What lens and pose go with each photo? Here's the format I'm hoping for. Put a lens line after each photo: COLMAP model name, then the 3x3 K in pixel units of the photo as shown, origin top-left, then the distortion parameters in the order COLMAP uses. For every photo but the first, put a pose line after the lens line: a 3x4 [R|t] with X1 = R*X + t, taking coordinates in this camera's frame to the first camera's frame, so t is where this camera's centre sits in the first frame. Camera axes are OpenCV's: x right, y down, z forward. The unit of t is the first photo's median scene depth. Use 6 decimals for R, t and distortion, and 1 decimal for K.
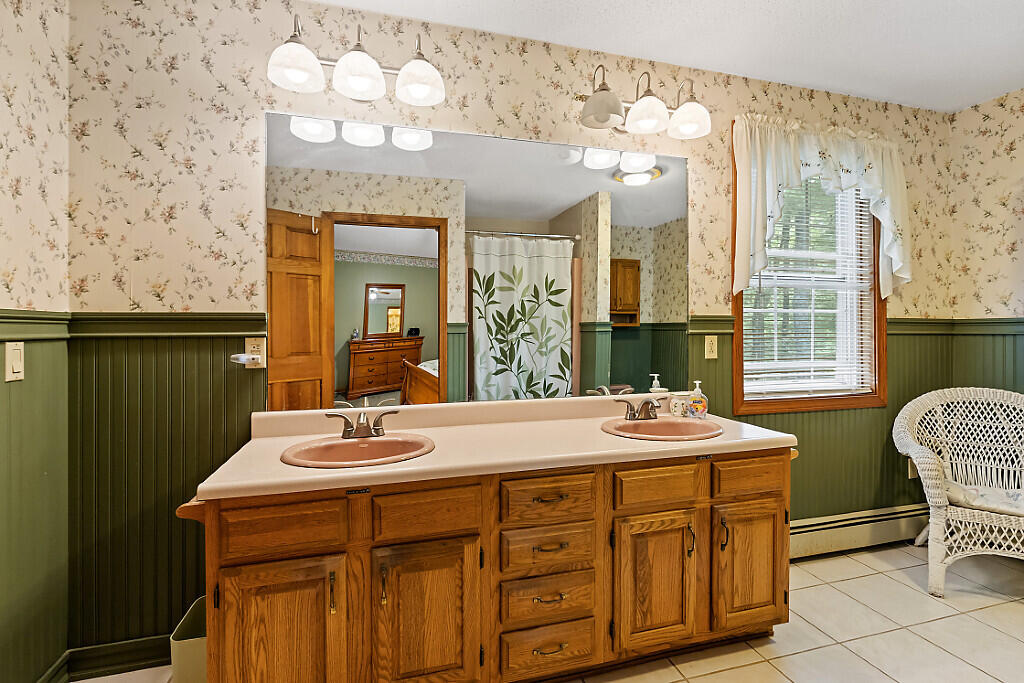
lens RADIAL K [[468.6, 0, 510.7], [0, 468.6, 333.2], [0, 0, 1]] dist [-0.002211, 0.000795]
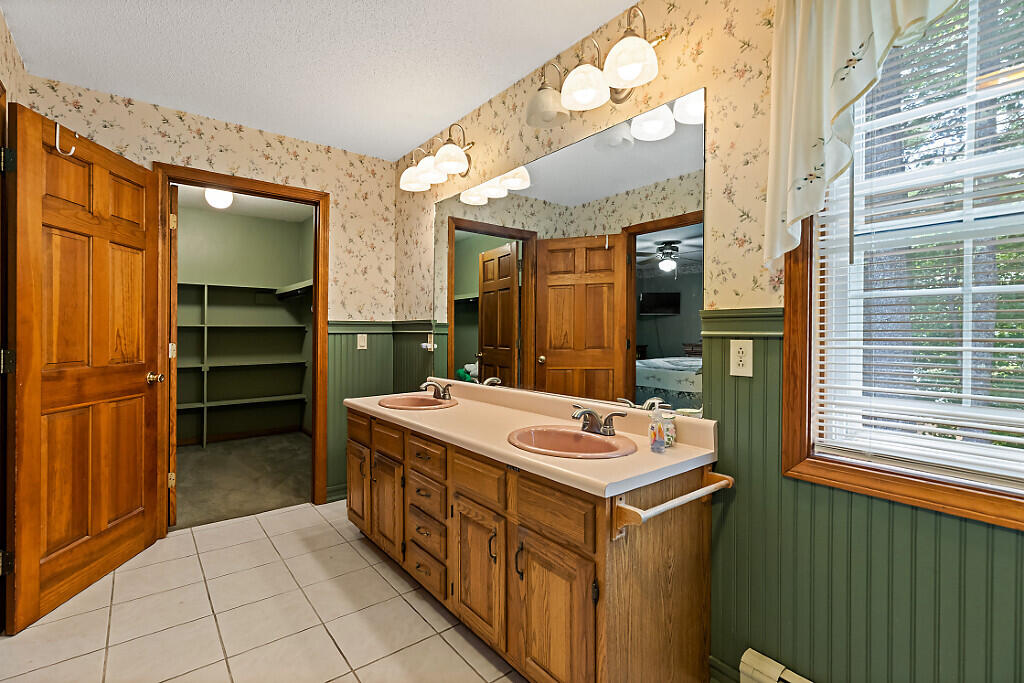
lens RADIAL K [[468.6, 0, 511.5], [0, 468.6, 332.0], [0, 0, 1]] dist [-0.002211, 0.000795]
pose [[0.384411, 0.008944, -0.923119, 0.890351], [-0.005232, 0.999958, 0.007510, -0.009257], [0.923147, 0.001943, 0.384442, 0.450395]]
